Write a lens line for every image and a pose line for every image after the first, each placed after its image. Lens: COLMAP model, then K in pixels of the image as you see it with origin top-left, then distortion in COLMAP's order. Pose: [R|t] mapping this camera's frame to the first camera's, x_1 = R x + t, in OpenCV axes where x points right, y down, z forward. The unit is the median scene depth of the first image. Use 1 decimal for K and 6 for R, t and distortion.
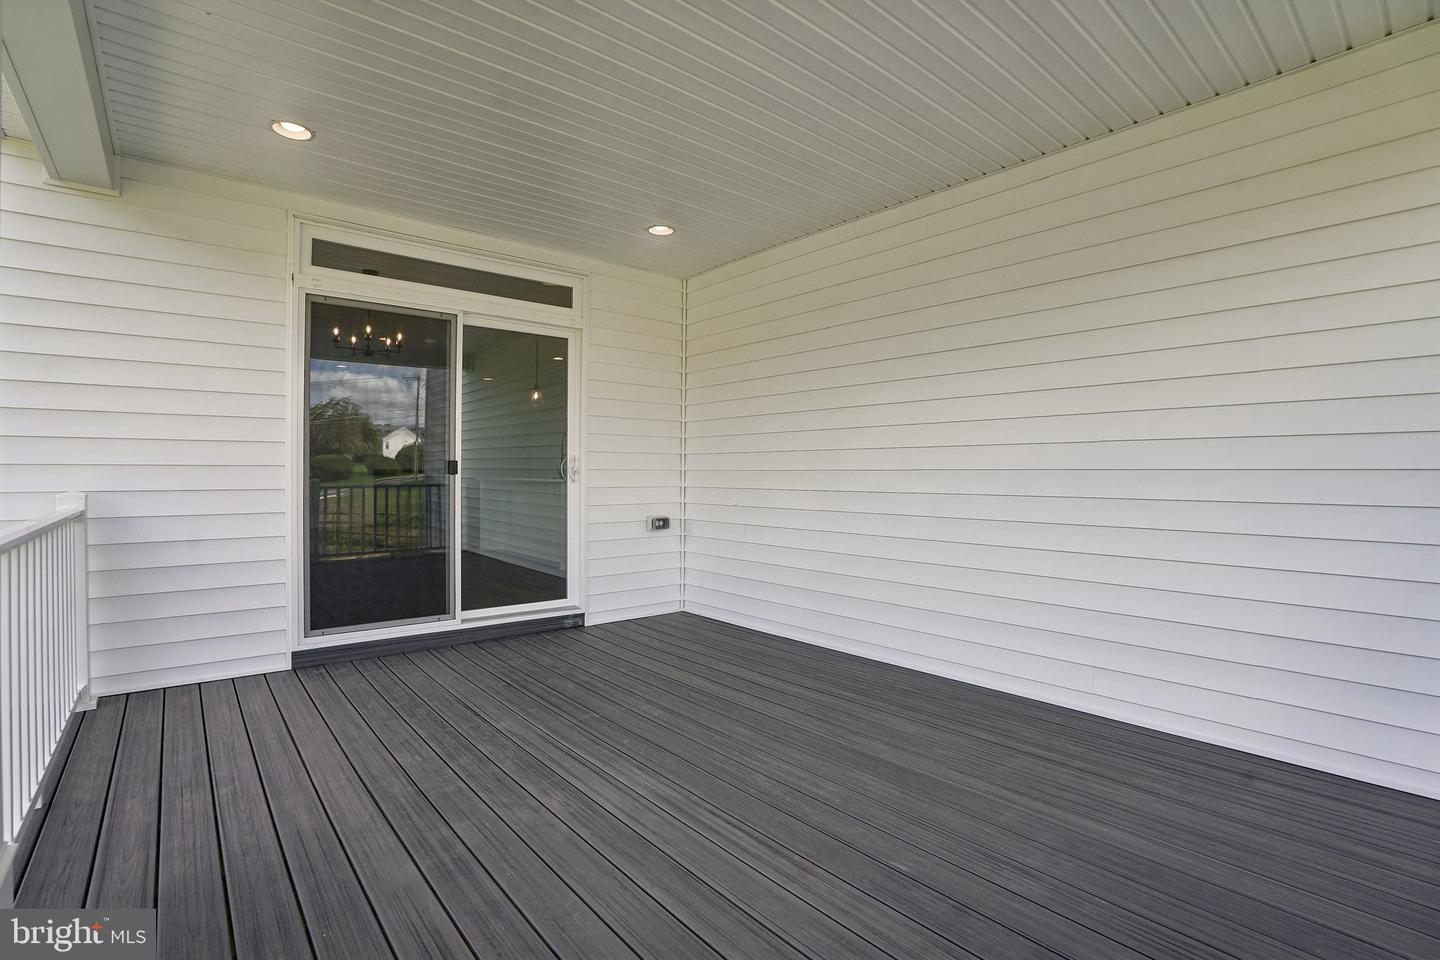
lens RADIAL K [[680.3, 0, 711.7], [0, 680.3, 481.3], [0, 0, 1]] dist [-0.049164, 0.006889]
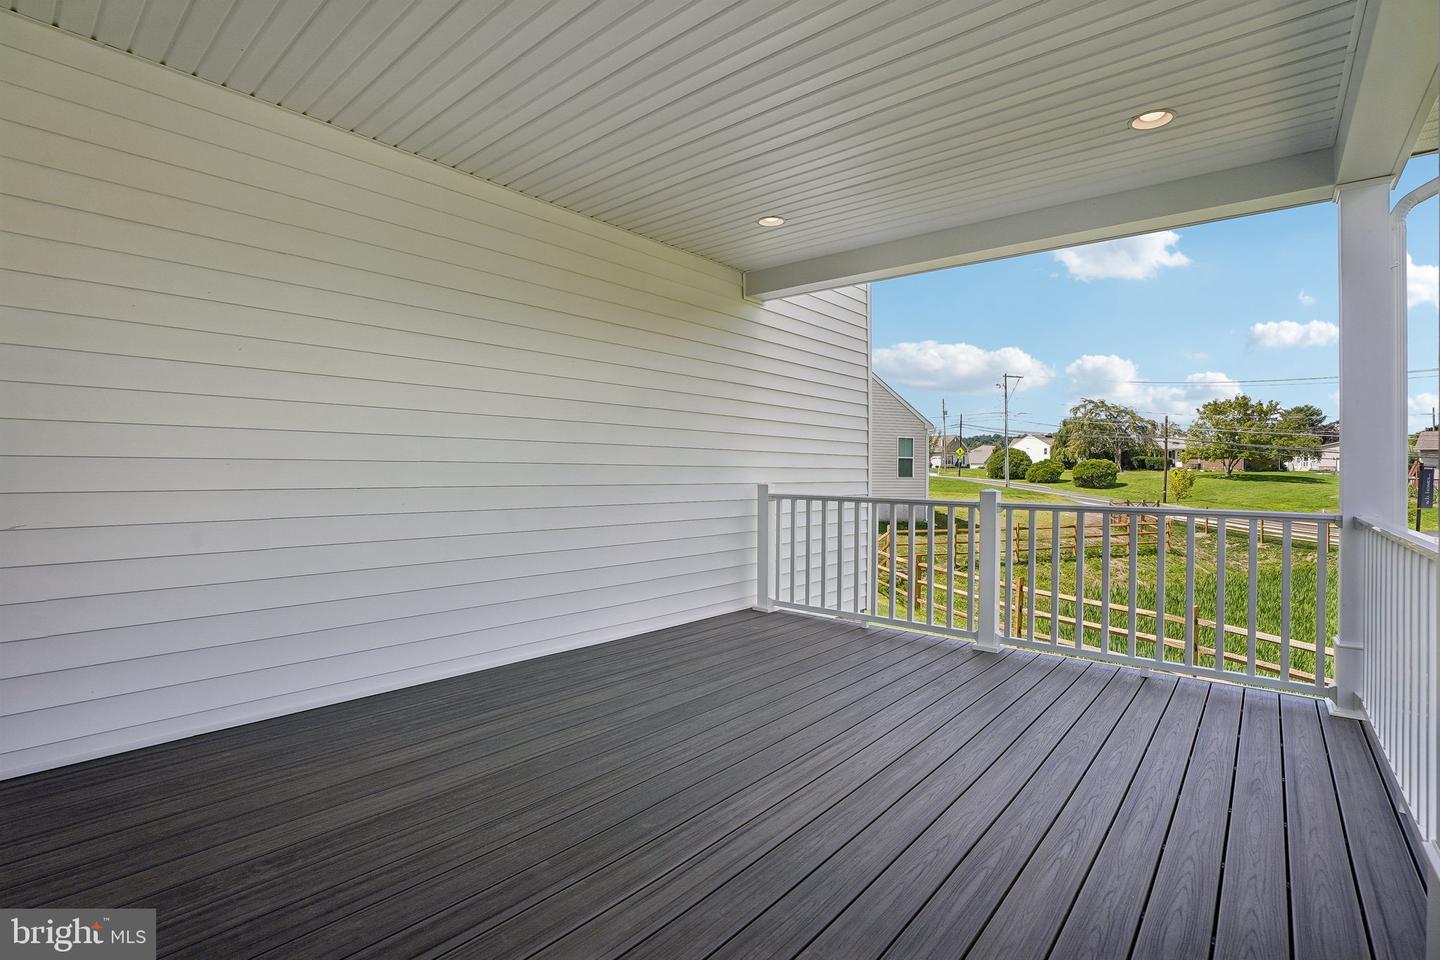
lens RADIAL K [[680.3, 0, 710.9], [0, 680.3, 474.6], [0, 0, 1]] dist [-0.049164, 0.006889]
pose [[-0.188000, -0.003310, 0.982163, -0.805490], [-0.011762, 0.999930, 0.001119, -0.002488], [-0.982099, -0.011342, -0.188026, 1.000543]]
